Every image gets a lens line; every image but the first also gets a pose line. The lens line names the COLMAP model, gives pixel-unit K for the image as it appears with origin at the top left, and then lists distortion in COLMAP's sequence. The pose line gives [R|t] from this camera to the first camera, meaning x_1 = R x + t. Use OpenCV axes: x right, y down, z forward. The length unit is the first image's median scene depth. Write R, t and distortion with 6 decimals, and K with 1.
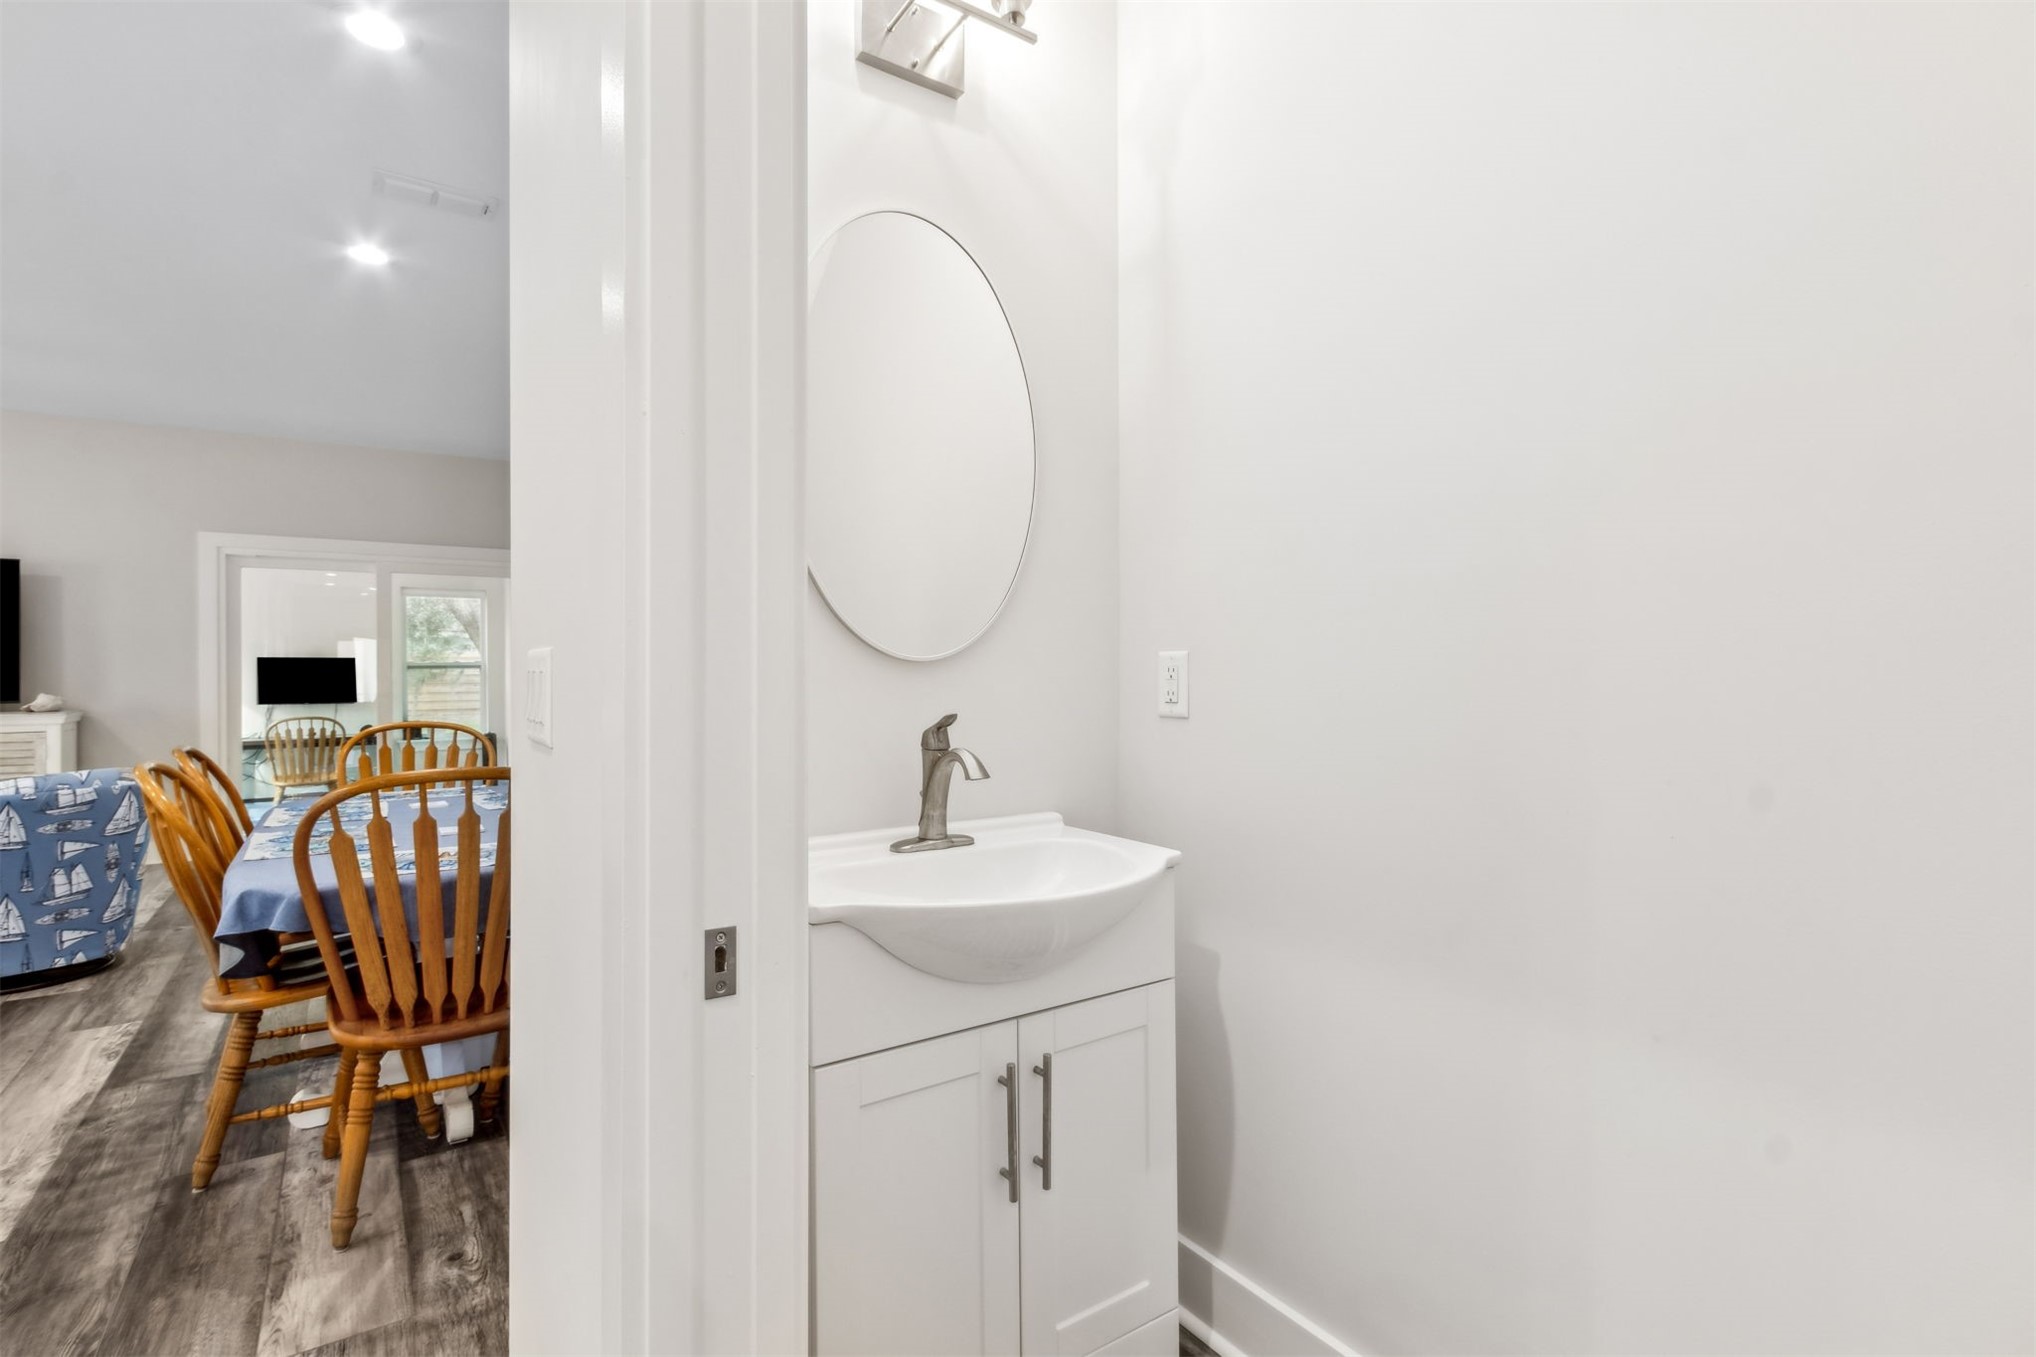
lens RADIAL K [[952.8, 0, 1019.1], [0, 952.8, 677.3], [0, 0, 1]] dist [0.000370, 0.000186]
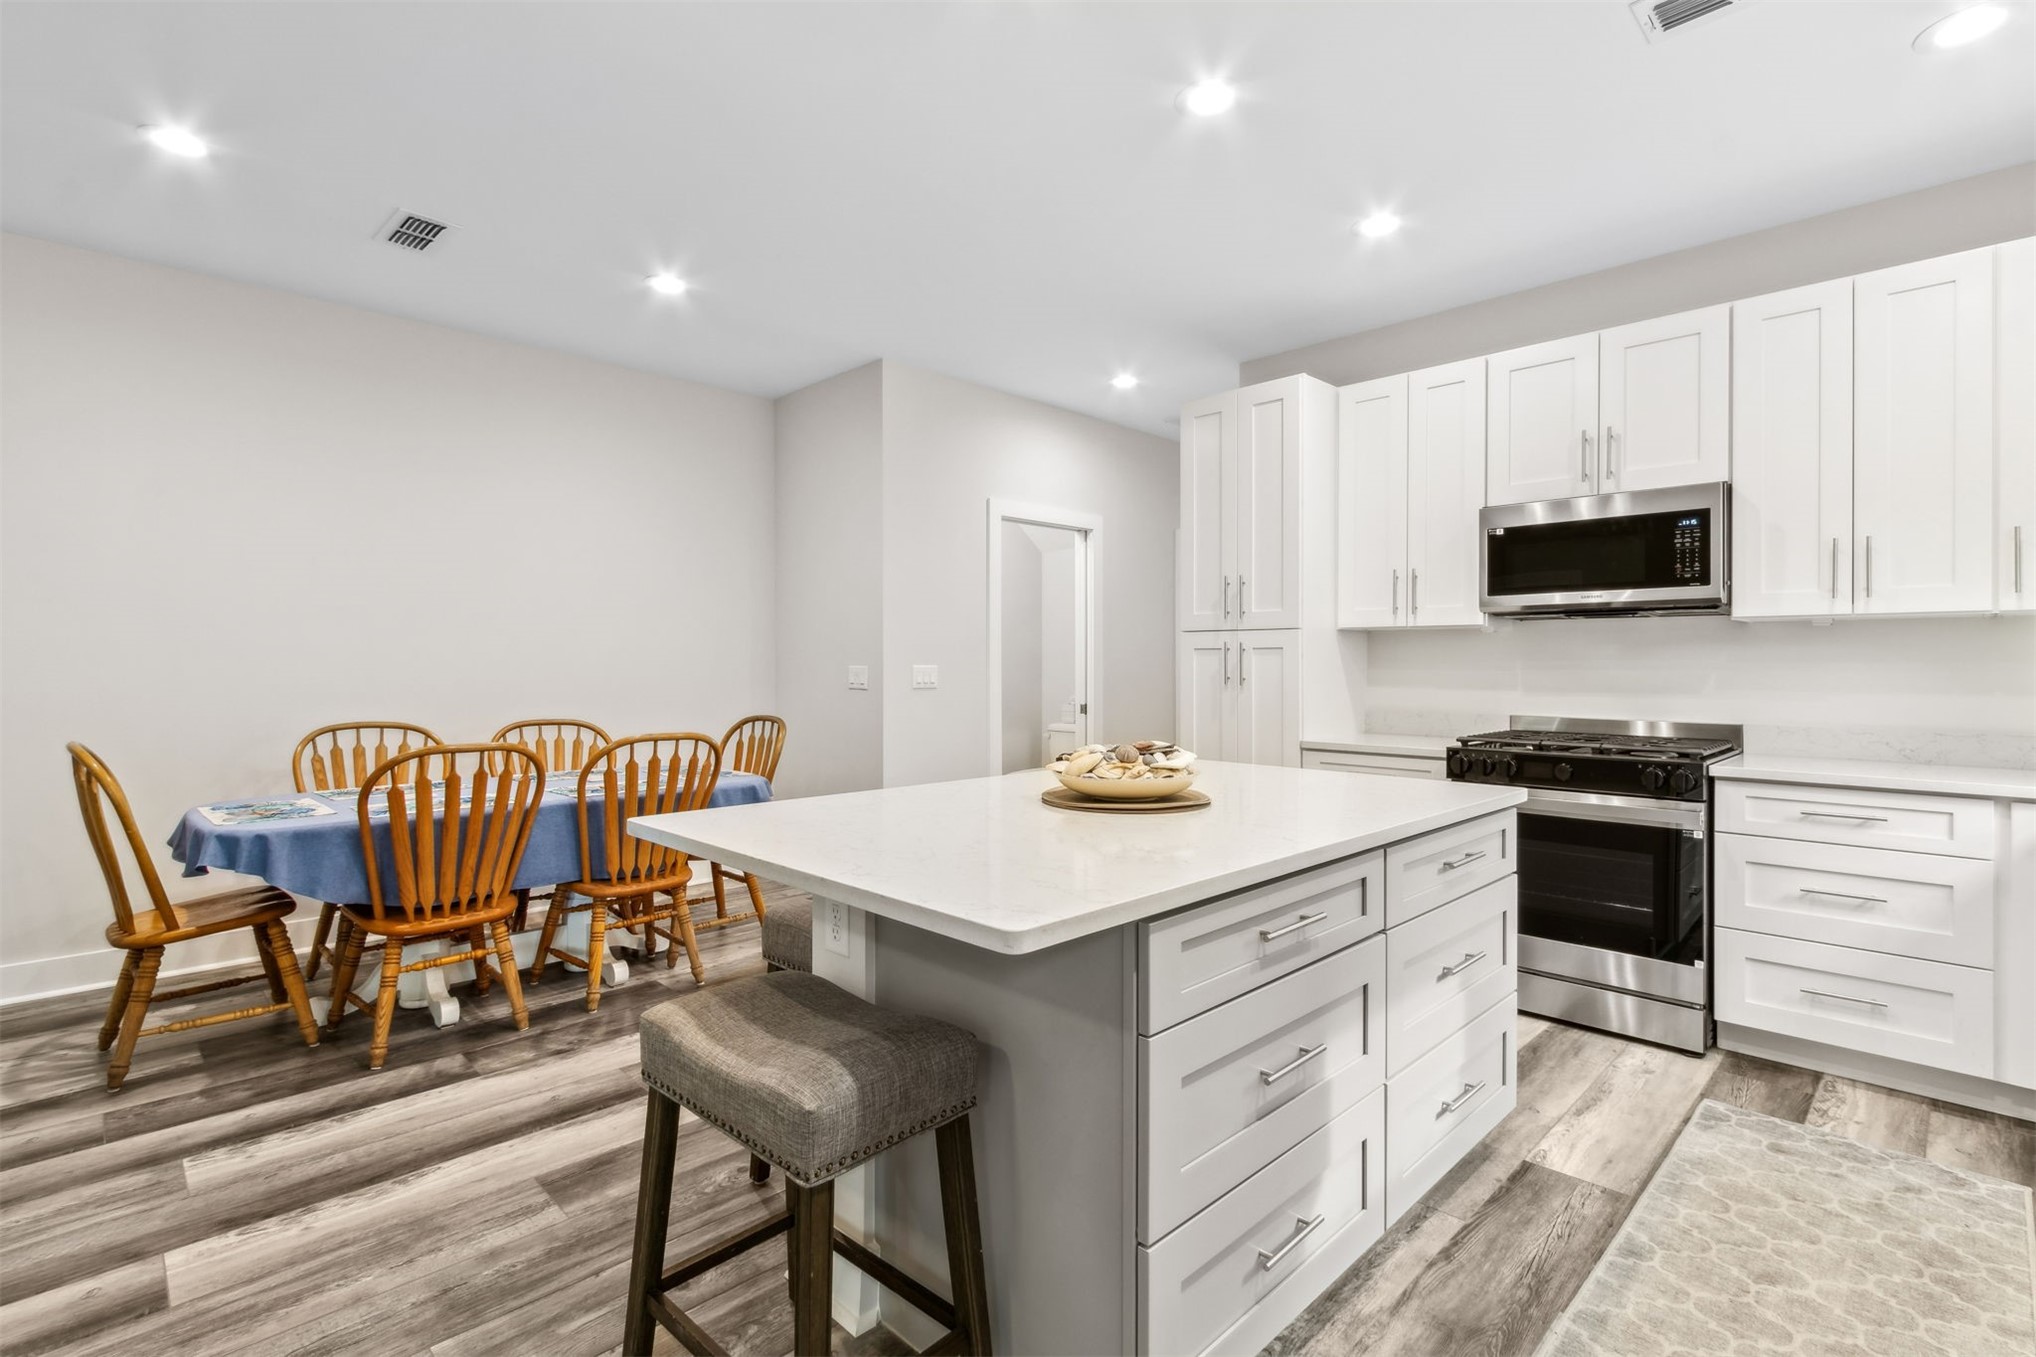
lens RADIAL K [[948.6, 0, 1030.0], [0, 948.6, 661.9], [0, 0, 1]] dist [0.000107, 0.000161]
pose [[-0.192833, 0.004021, 0.981223, -2.079367], [0.004131, 0.999986, -0.003286, -0.013331], [-0.981223, 0.003420, -0.192847, 0.602590]]
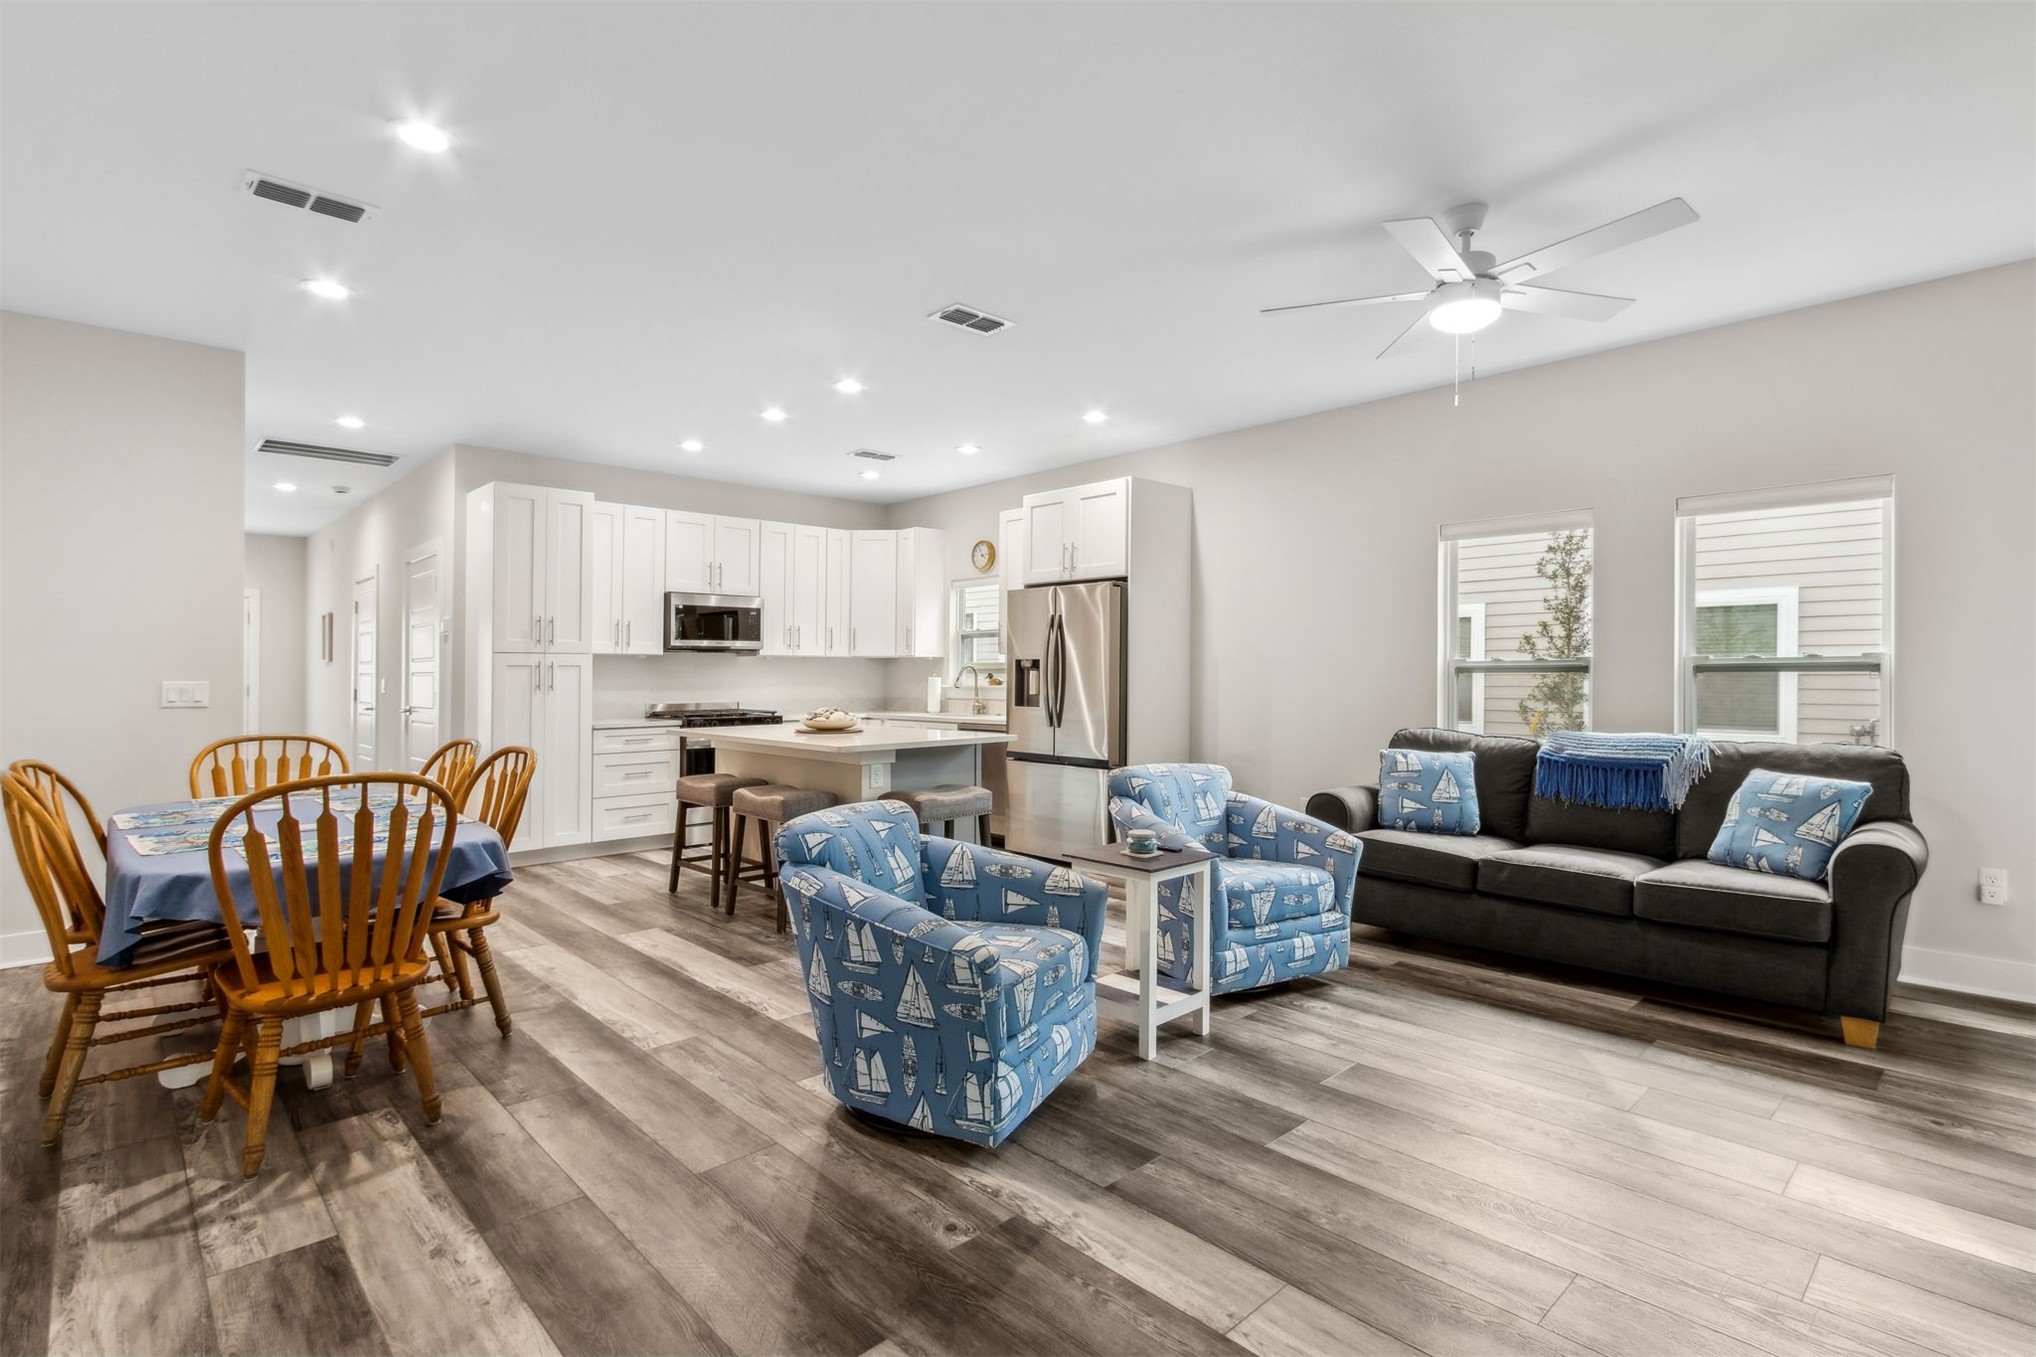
lens RADIAL K [[948.6, 0, 1030.0], [0, 948.6, 673.0], [0, 0, 1]] dist [0.000107, 0.000161]
pose [[-0.982875, -0.002438, -0.184260, -1.346824], [-0.004197, 0.999949, 0.009158, -0.047115], [0.184228, 0.009774, -0.982835, 2.406946]]
